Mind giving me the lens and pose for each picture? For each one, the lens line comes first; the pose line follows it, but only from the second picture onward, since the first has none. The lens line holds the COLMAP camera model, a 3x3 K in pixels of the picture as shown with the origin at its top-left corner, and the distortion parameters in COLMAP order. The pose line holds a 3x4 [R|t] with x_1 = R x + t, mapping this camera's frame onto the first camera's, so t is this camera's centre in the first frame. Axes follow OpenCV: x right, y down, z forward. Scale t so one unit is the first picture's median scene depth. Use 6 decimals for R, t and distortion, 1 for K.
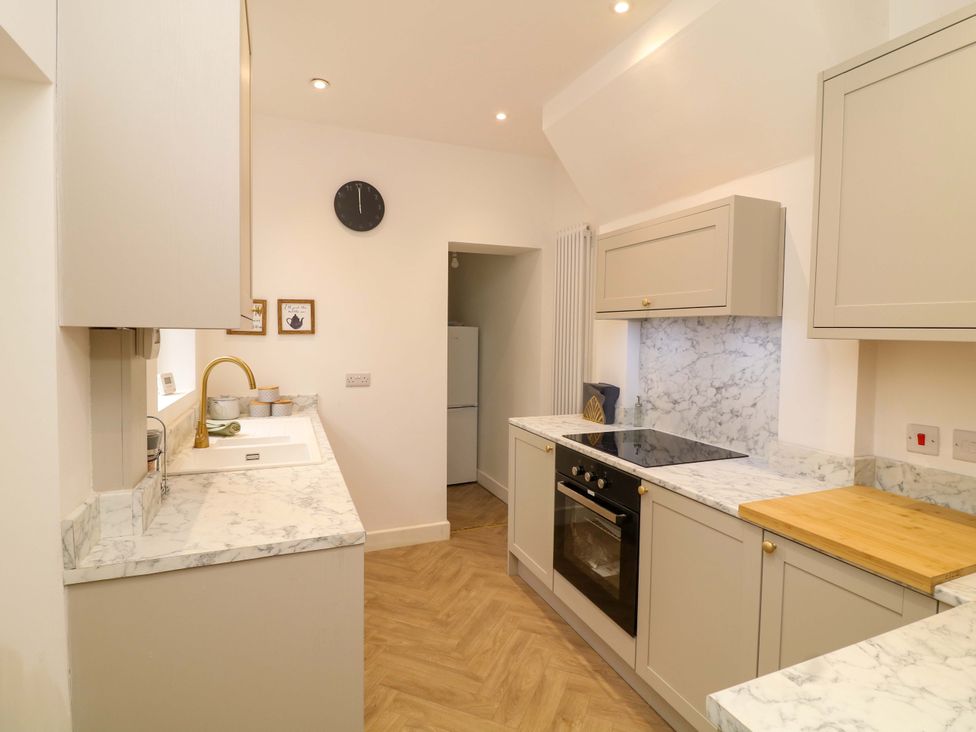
lens RADIAL K [[509.9, 0, 484.0], [0, 509.9, 352.7], [0, 0, 1]] dist [0.001588, -0.013819]
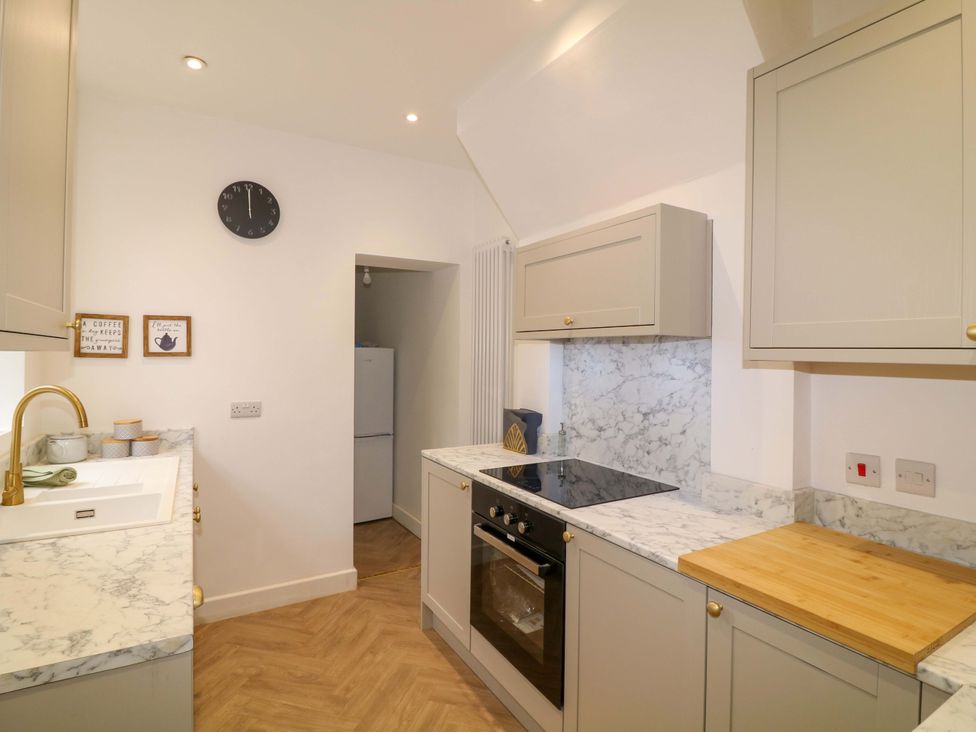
lens RADIAL K [[509.9, 0, 484.0], [0, 509.9, 352.7], [0, 0, 1]] dist [0.001588, -0.013819]
pose [[0.989775, -0.001679, 0.142625, 0.037690], [0.007686, 0.999106, -0.041576, -0.005168], [-0.142428, 0.042247, 0.988903, 0.121117]]
